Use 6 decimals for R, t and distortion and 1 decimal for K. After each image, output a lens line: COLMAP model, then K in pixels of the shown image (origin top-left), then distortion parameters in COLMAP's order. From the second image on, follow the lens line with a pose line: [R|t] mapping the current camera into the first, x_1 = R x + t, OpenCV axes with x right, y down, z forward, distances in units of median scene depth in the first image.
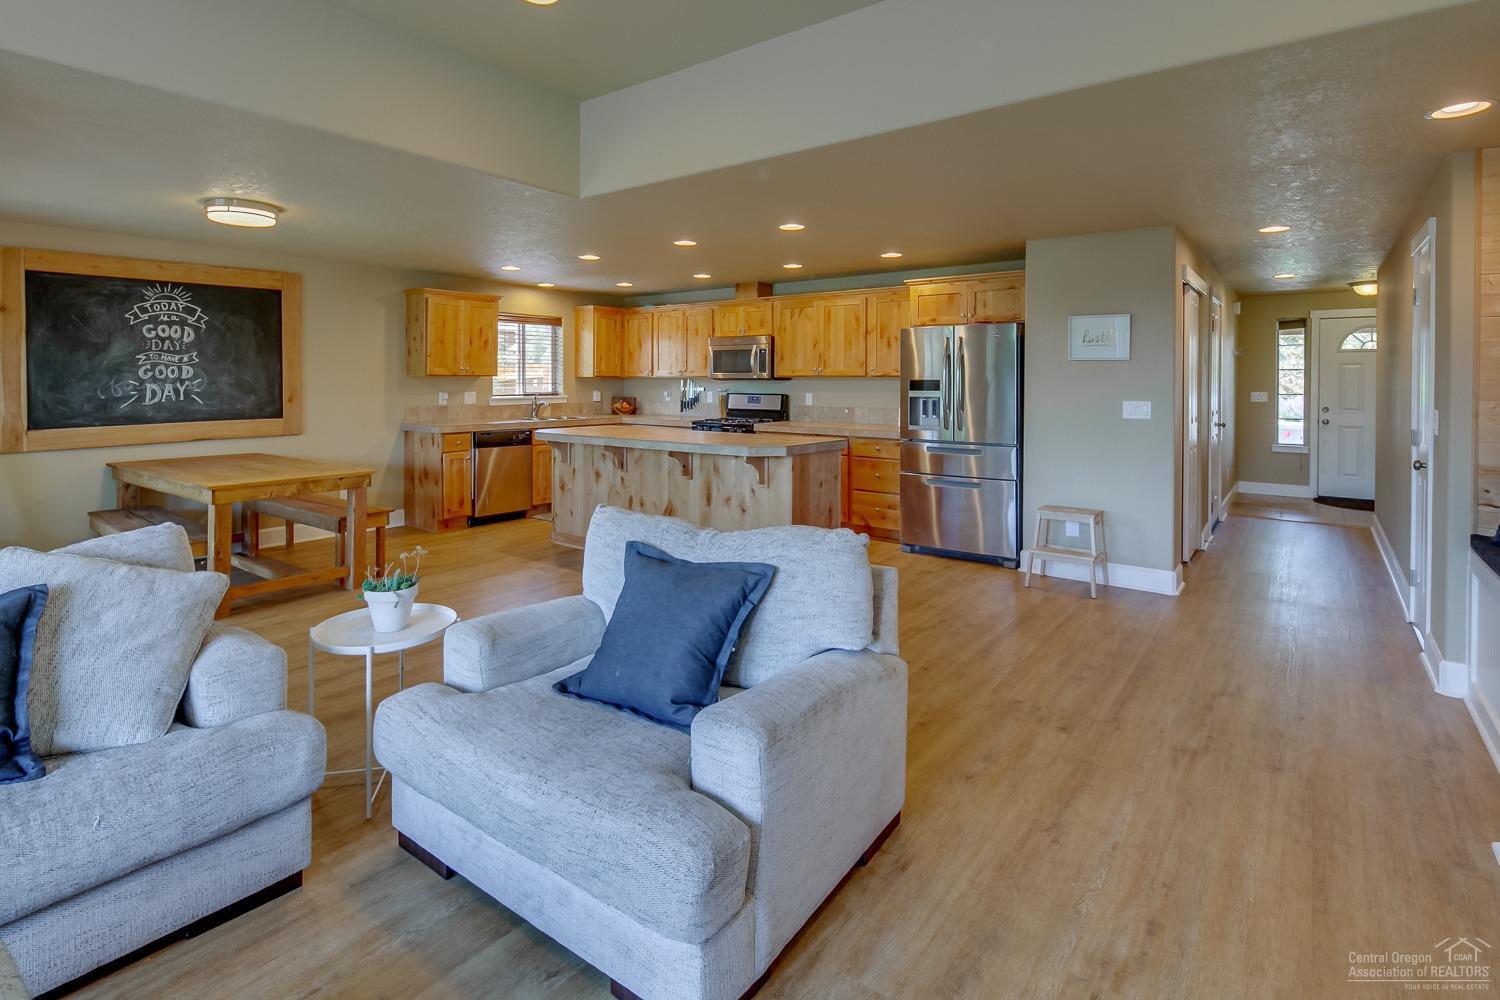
lens RADIAL K [[738.0, 0, 729.2], [0, 738.0, 383.6], [0, 0, 1]] dist [0.001375, -0.003169]
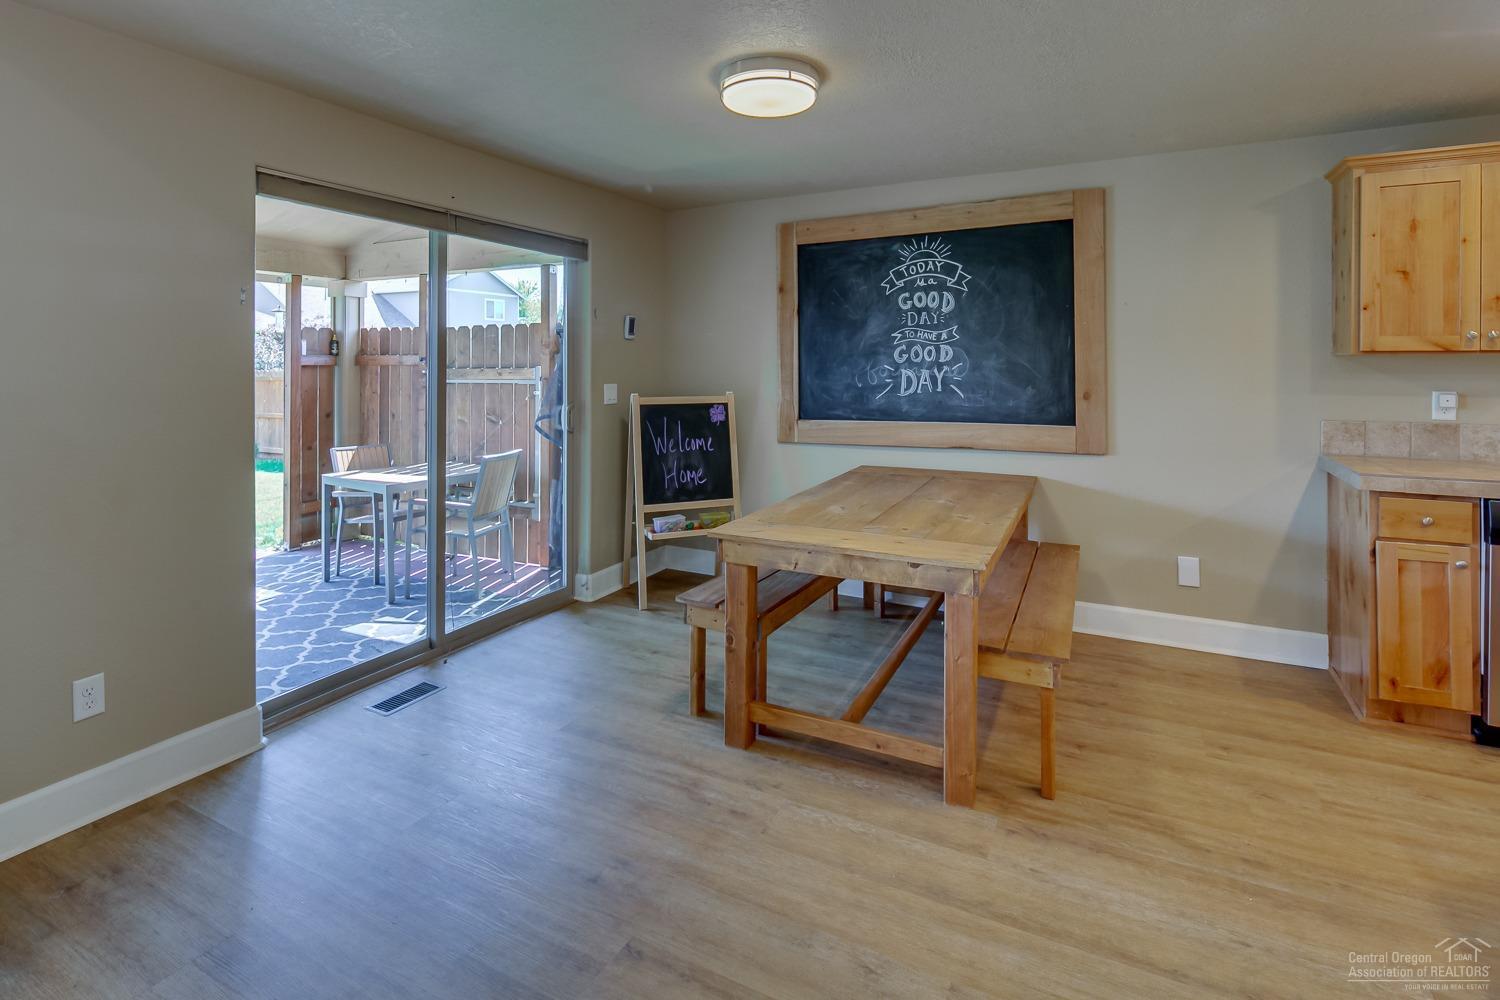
lens RADIAL K [[738.0, 0, 749.5], [0, 738.0, 362.2], [0, 0, 1]] dist [0.001375, -0.003169]
pose [[0.186643, -0.004223, -0.982419, -0.043056], [-0.003157, 0.999983, -0.004898, -0.002241], [0.982423, 0.004015, 0.186626, 0.554606]]
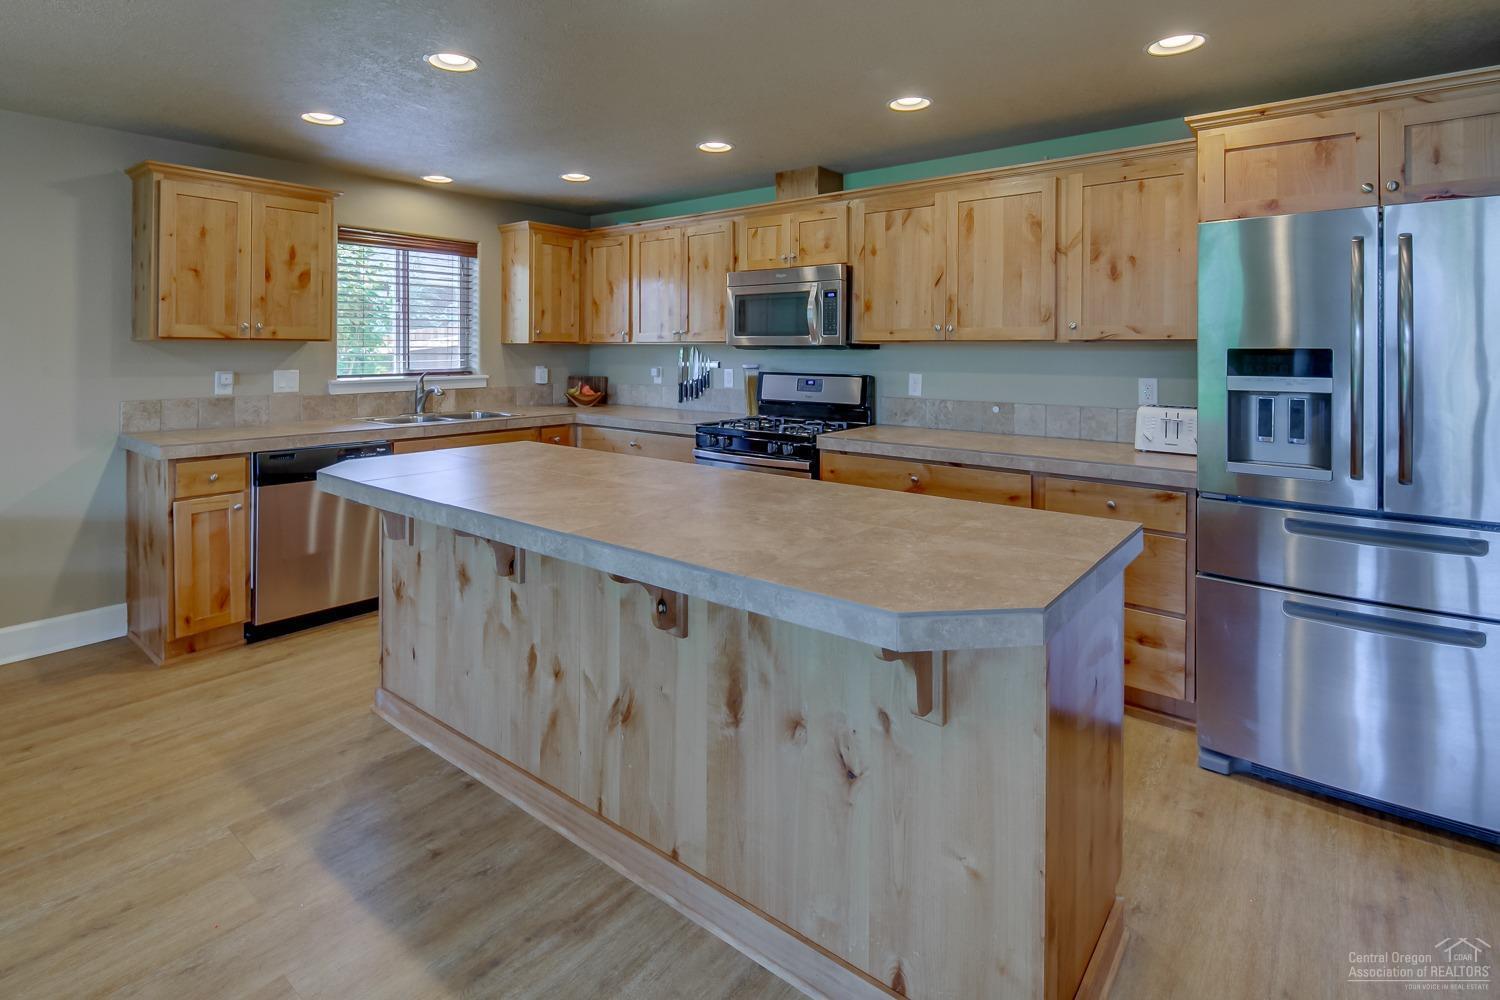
lens RADIAL K [[738.0, 0, 735.7], [0, 738.0, 350.6], [0, 0, 1]] dist [0.001375, -0.003169]
pose [[0.999965, 0.001351, -0.008302, -0.018914], [-0.001377, 0.999994, -0.003182, -0.002012], [0.008297, 0.003193, 0.999960, 0.506574]]
